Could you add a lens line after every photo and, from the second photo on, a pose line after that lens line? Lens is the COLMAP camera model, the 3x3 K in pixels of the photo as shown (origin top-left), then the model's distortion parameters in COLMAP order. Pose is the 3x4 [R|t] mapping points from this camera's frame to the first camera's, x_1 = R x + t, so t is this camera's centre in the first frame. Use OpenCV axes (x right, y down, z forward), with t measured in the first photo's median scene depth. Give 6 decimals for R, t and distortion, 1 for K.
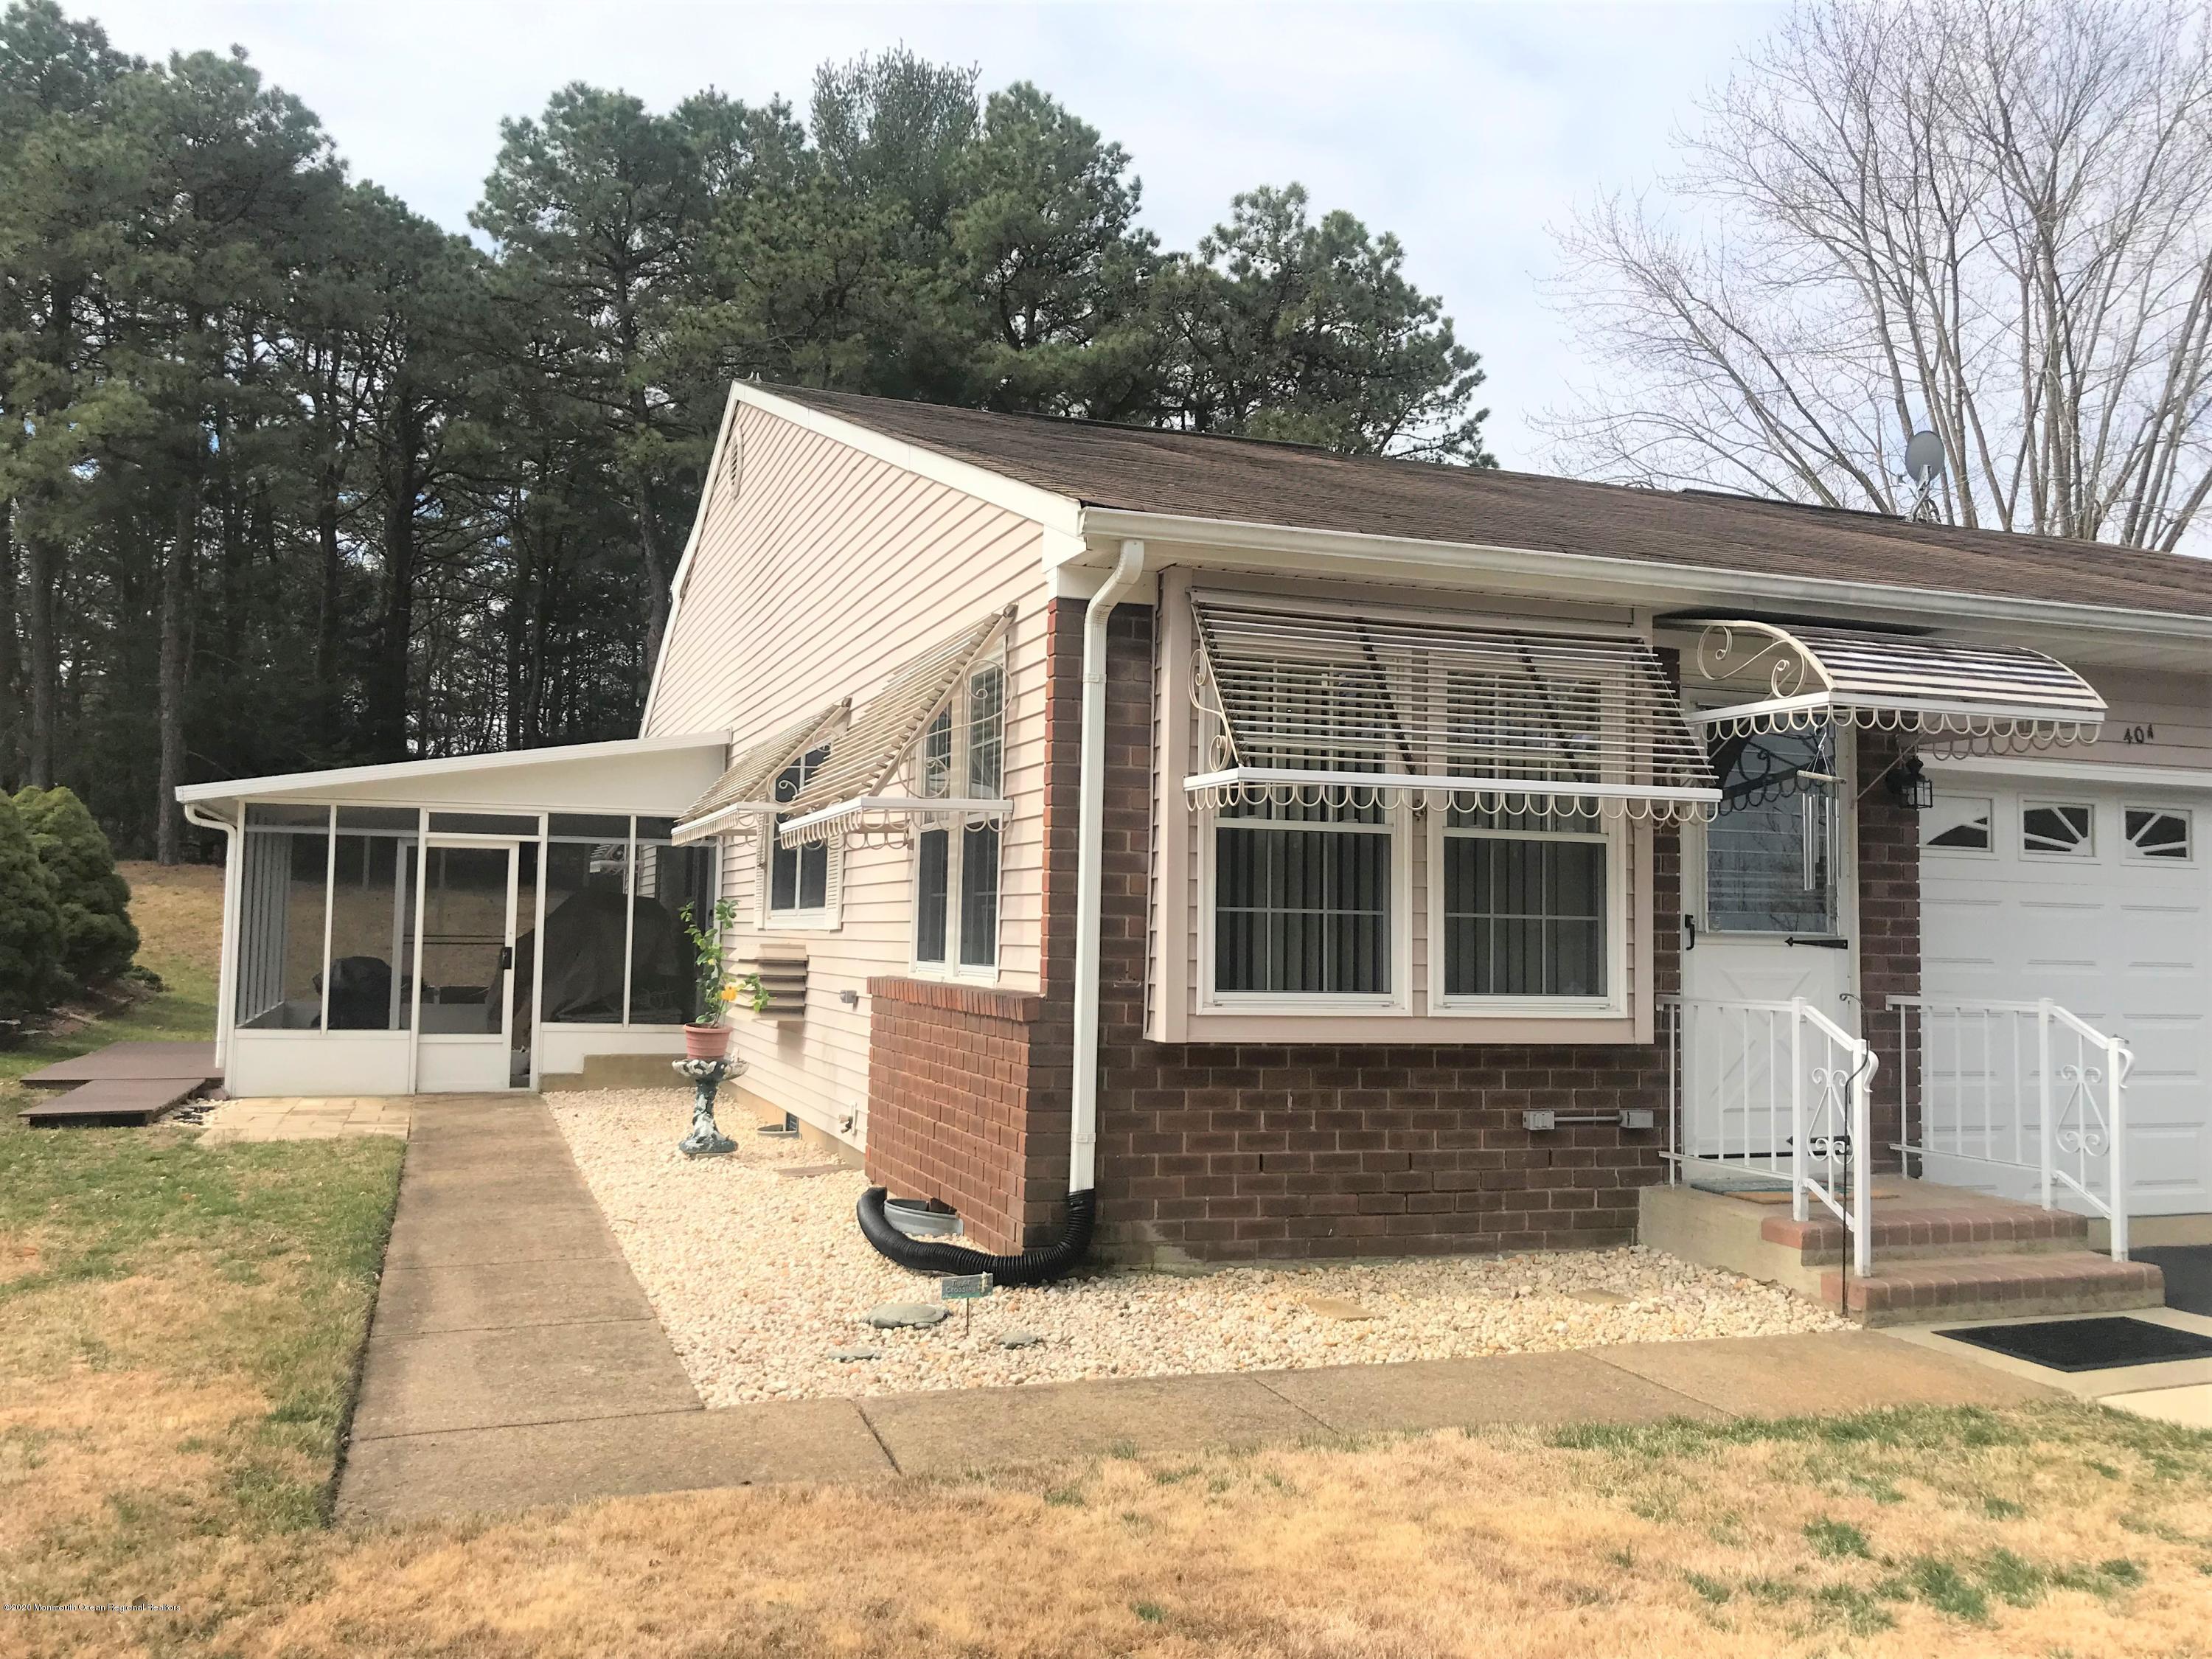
lens RADIAL K [[2017.9, 0, 1117.7], [0, 2017.9, 794.2], [0, 0, 1]] dist [0.092265, -0.162554]
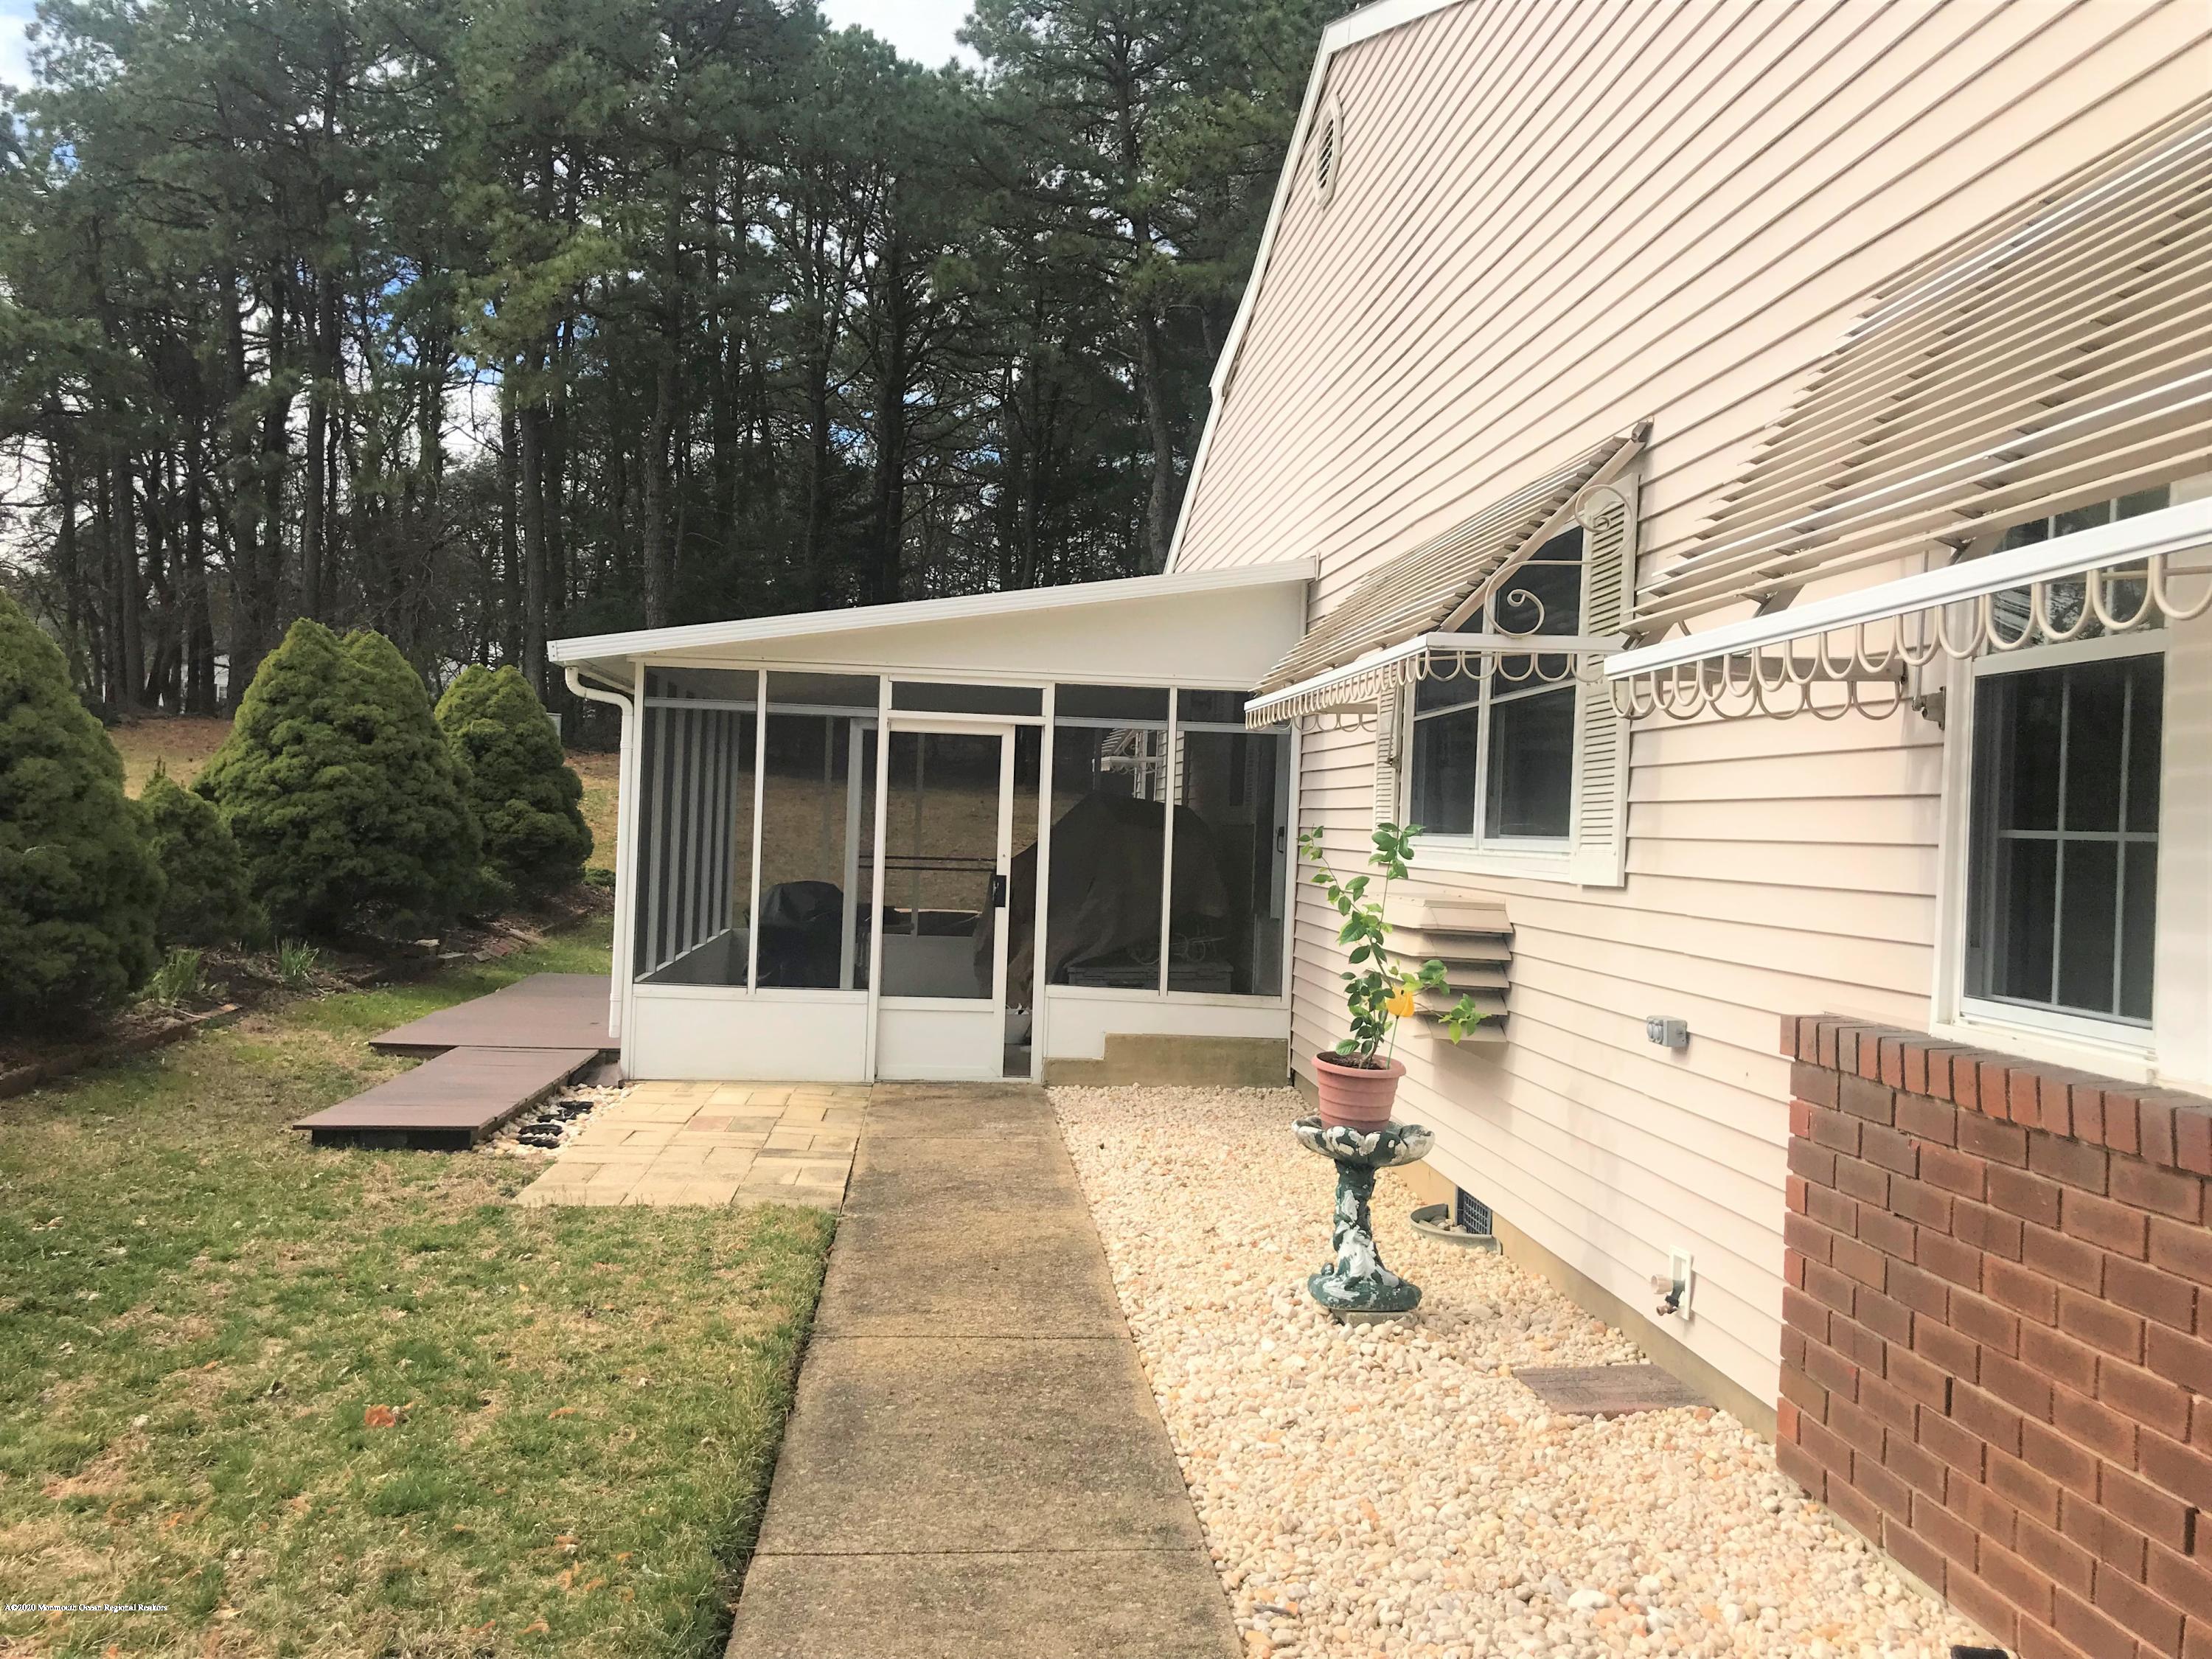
lens RADIAL K [[1821.7, 0, 1088.7], [0, 1821.7, 822.7], [0, 0, 1]] dist [0.105339, -0.184855]
pose [[0.970717, 0.017379, -0.239596, -0.120963], [-0.001938, 0.997914, 0.064532, 0.016558], [0.240217, -0.062178, 0.968726, 0.402682]]
